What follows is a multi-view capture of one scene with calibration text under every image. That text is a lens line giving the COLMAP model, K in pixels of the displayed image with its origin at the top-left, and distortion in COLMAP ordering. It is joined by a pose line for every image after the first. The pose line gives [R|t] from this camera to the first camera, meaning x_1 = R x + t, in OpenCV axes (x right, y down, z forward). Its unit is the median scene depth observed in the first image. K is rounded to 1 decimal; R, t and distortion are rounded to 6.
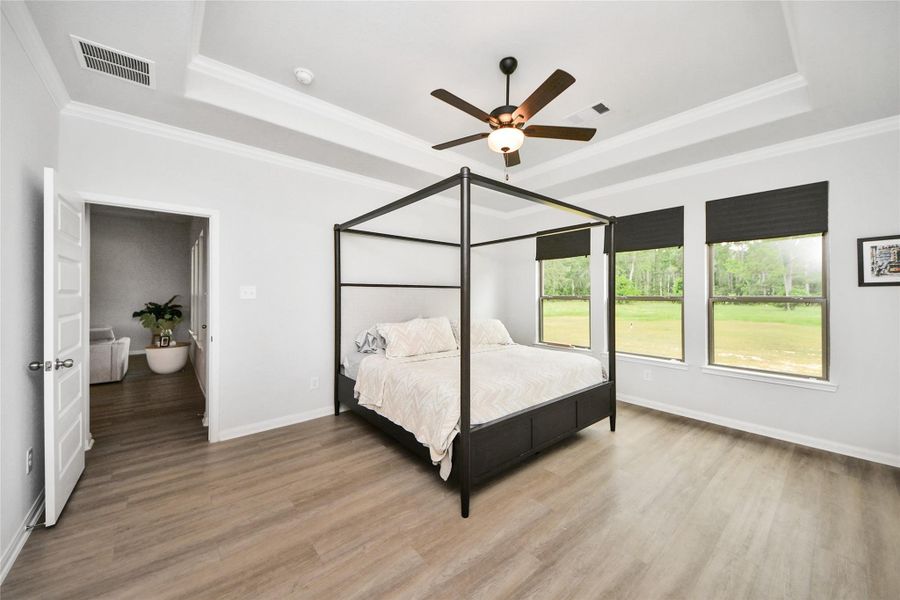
lens RADIAL K [[307.2, 0, 427.6], [0, 307.2, 303.0], [0, 0, 1]] dist [0.038487, -0.020512]
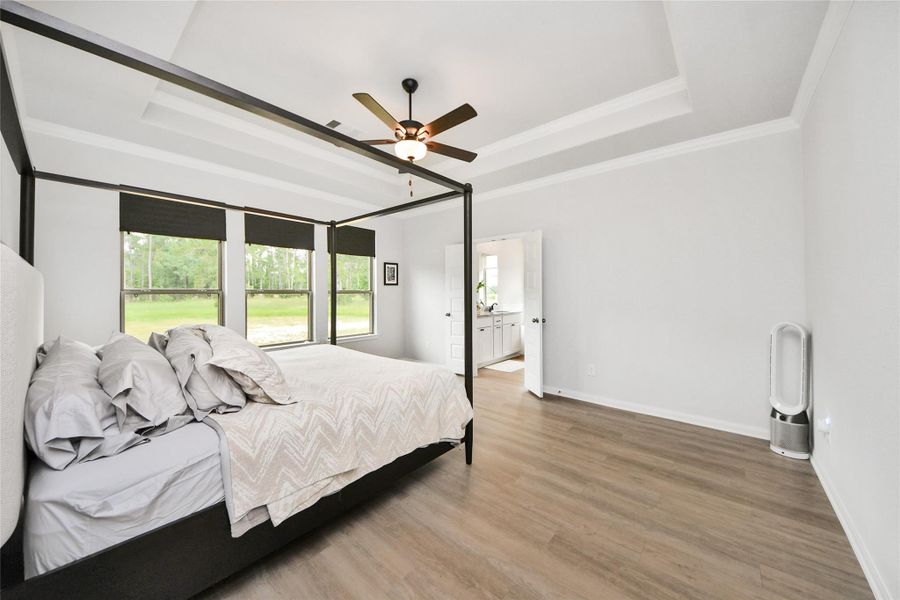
lens RADIAL K [[320.0, 0, 451.9], [0, 320.0, 301.3], [0, 0, 1]] dist [0.054752, -0.024198]
pose [[-0.169785, -0.032898, 0.984932, -0.849922], [0.015164, 0.999237, 0.035990, -0.018353], [-0.985364, 0.021046, -0.169157, 0.947159]]
